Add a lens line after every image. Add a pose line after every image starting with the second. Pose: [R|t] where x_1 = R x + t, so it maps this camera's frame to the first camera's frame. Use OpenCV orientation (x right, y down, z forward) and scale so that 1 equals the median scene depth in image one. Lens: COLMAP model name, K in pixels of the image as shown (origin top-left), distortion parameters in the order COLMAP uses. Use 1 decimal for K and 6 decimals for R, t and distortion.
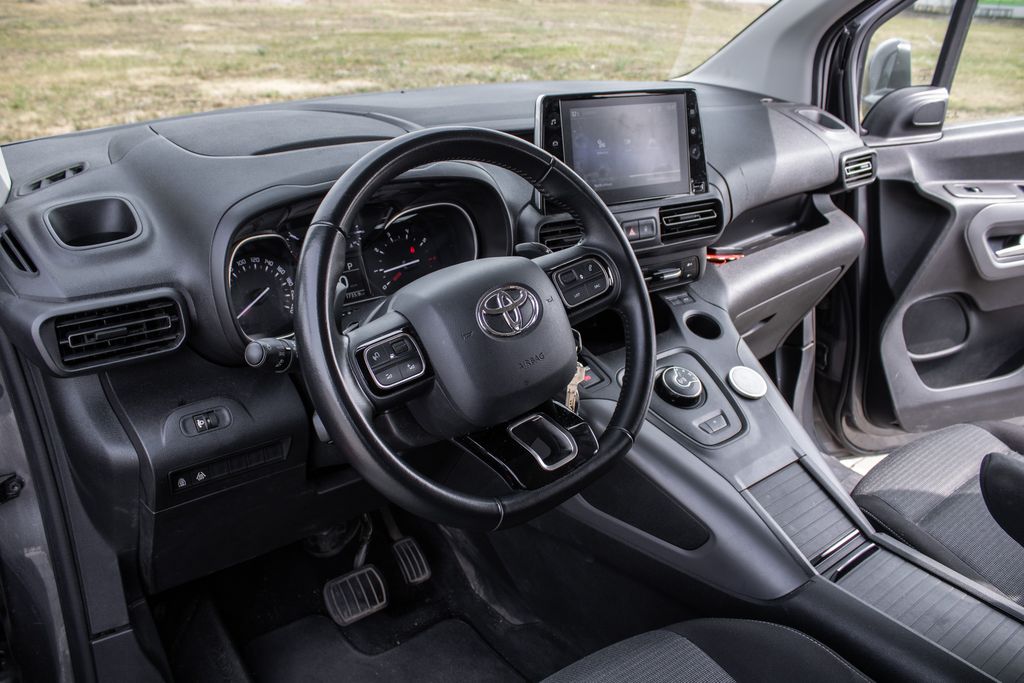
lens RADIAL K [[873.1, 0, 512.0], [0, 873.1, 341.5], [0, 0, 1]] dist [-0.118818, 0.000273]
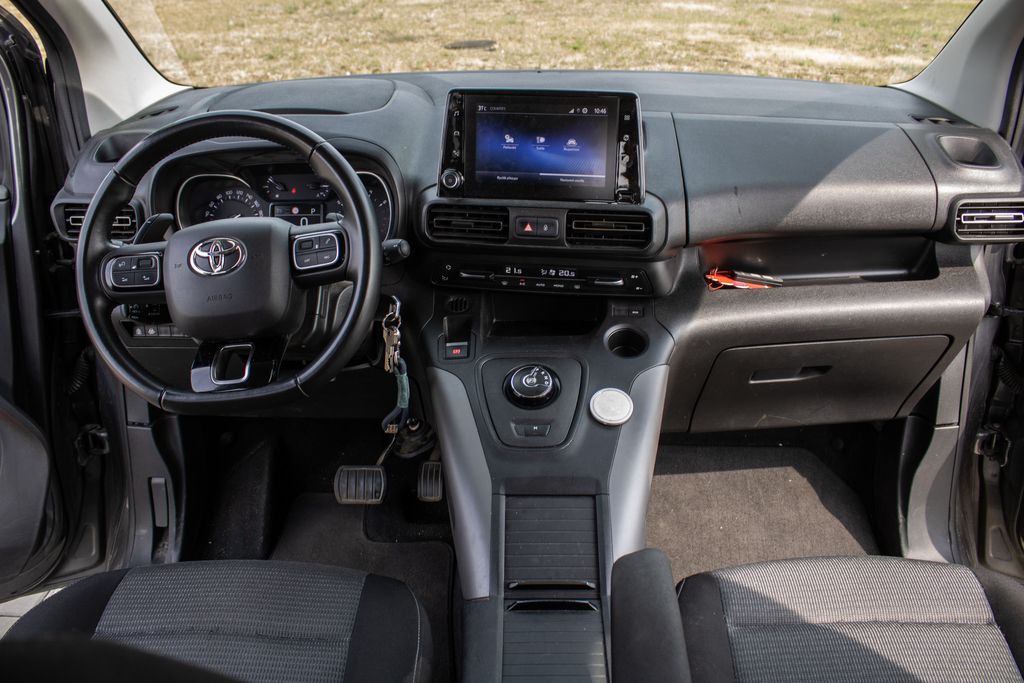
lens RADIAL K [[873.1, 0, 512.0], [0, 873.1, 341.5], [0, 0, 1]] dist [-0.118818, 0.000273]
pose [[0.763427, 0.261521, -0.590581, 0.643198], [-0.234804, 0.964174, 0.123431, -0.099466], [0.601703, 0.044440, 0.797483, 0.143978]]
